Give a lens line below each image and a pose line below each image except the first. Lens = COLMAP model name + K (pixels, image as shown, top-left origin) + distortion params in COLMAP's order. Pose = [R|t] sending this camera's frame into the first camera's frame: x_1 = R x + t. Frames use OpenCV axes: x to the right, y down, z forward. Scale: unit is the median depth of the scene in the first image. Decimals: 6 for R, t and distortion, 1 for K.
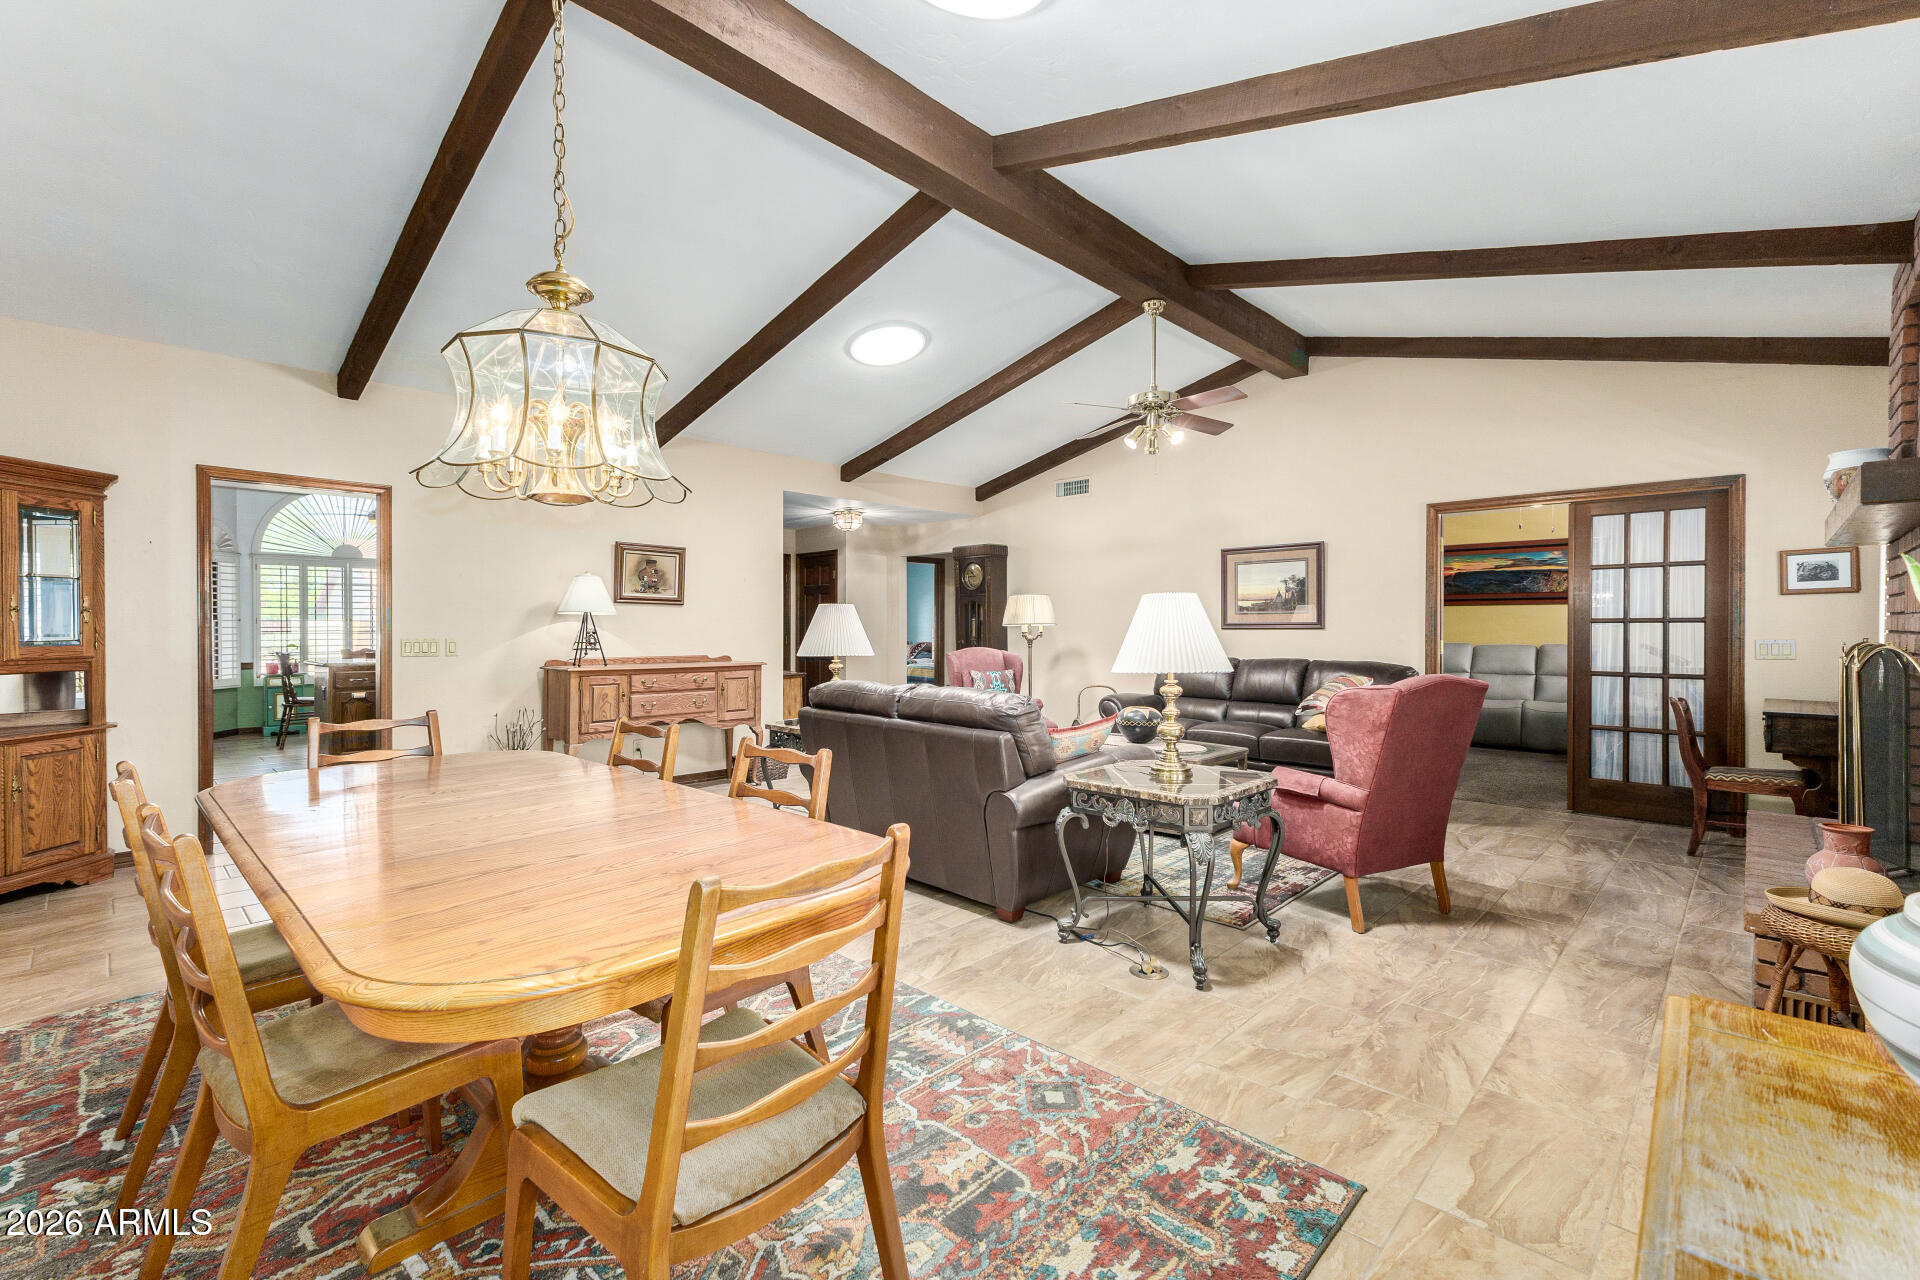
lens RADIAL K [[817.8, 0, 969.6], [0, 817.8, 629.8], [0, 0, 1]] dist [0.010576, -0.004695]
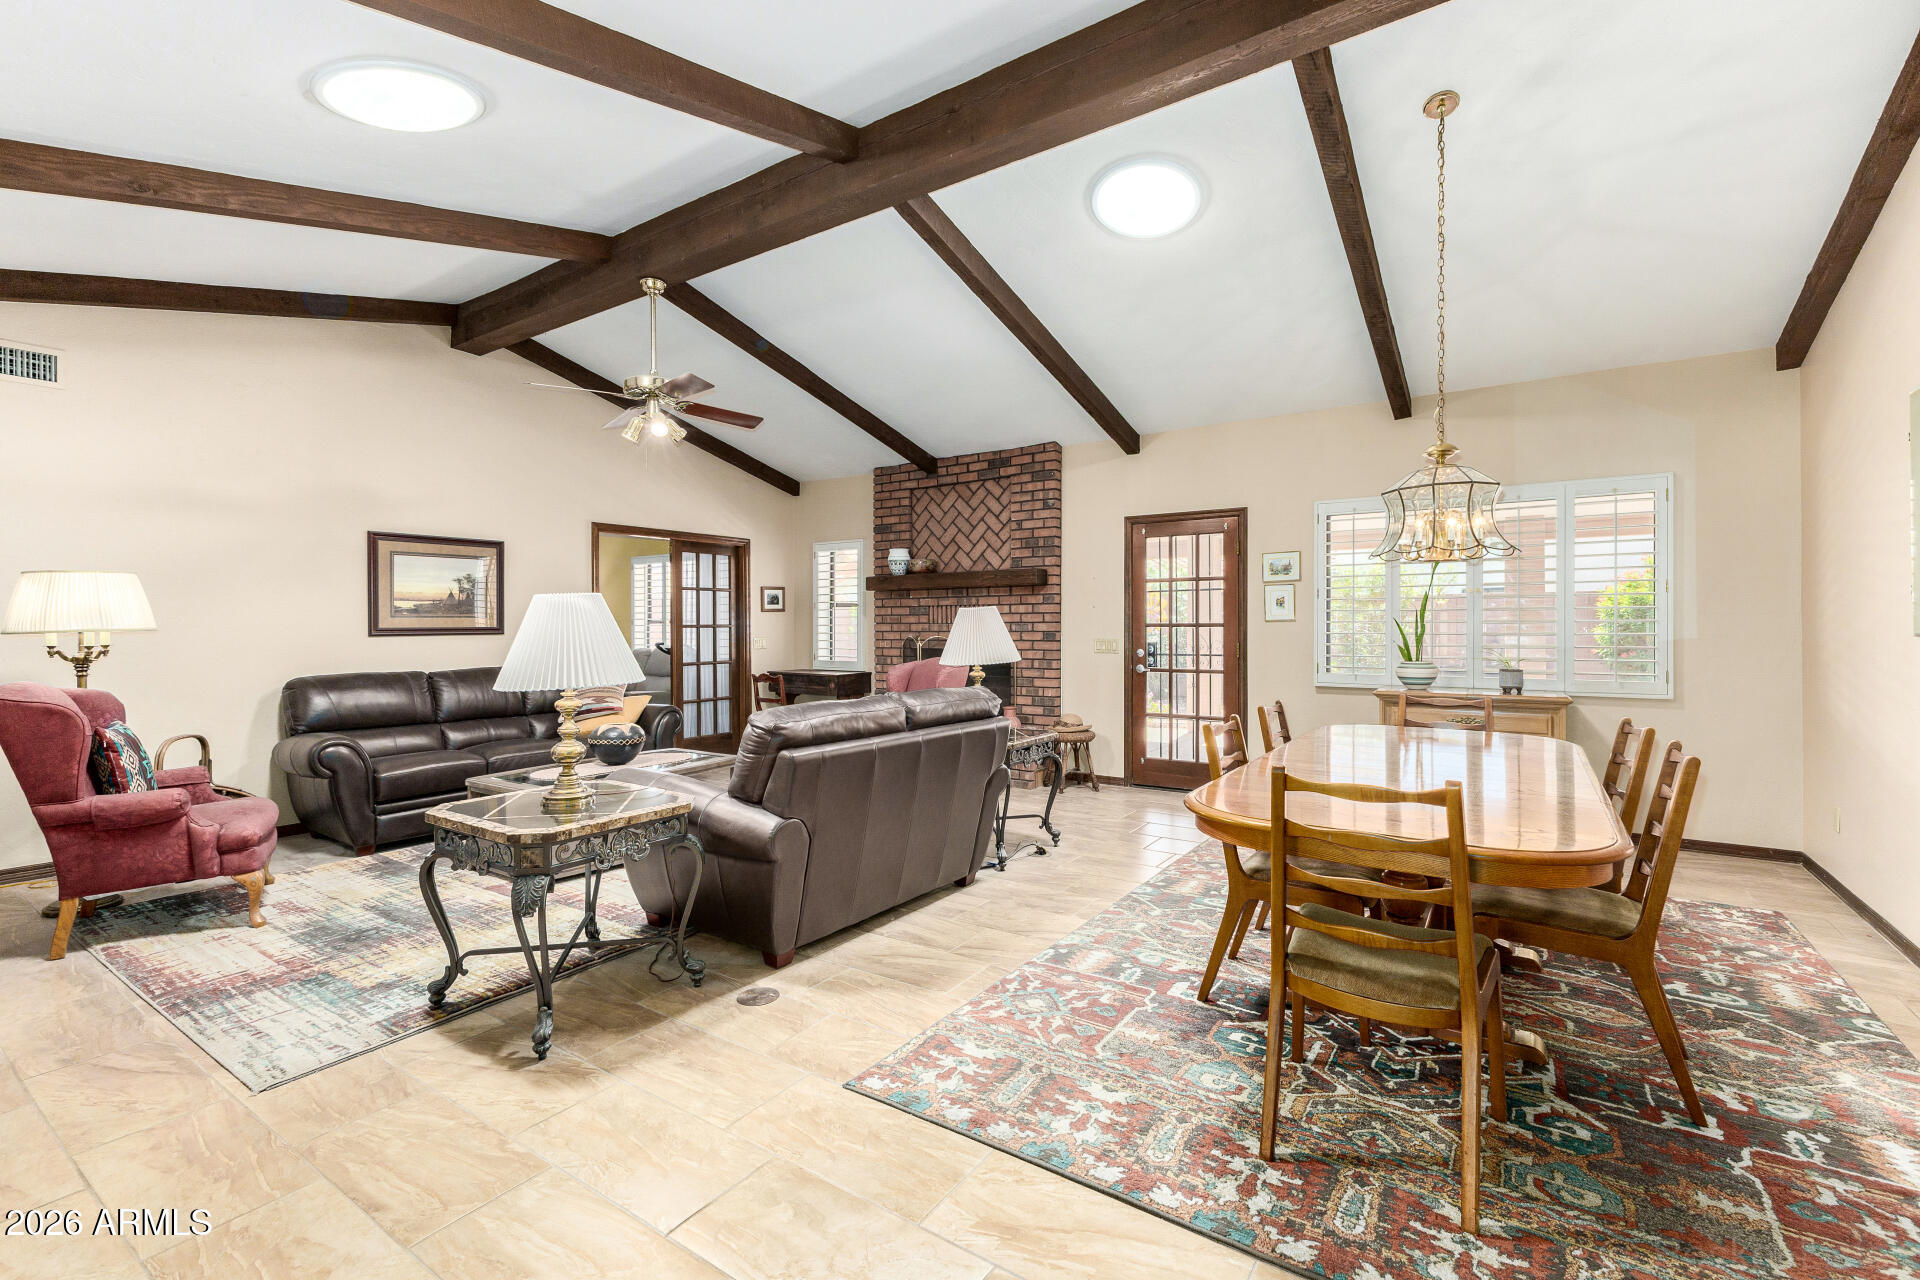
lens RADIAL K [[829.9, 0, 948.5], [0, 829.9, 629.6], [0, 0, 1]] dist [0.011570, 0.000027]
pose [[-0.148531, -0.001807, 0.988906, -0.741813], [0.009115, 0.999953, 0.003196, -0.006190], [-0.988866, 0.009489, -0.148507, 0.799080]]
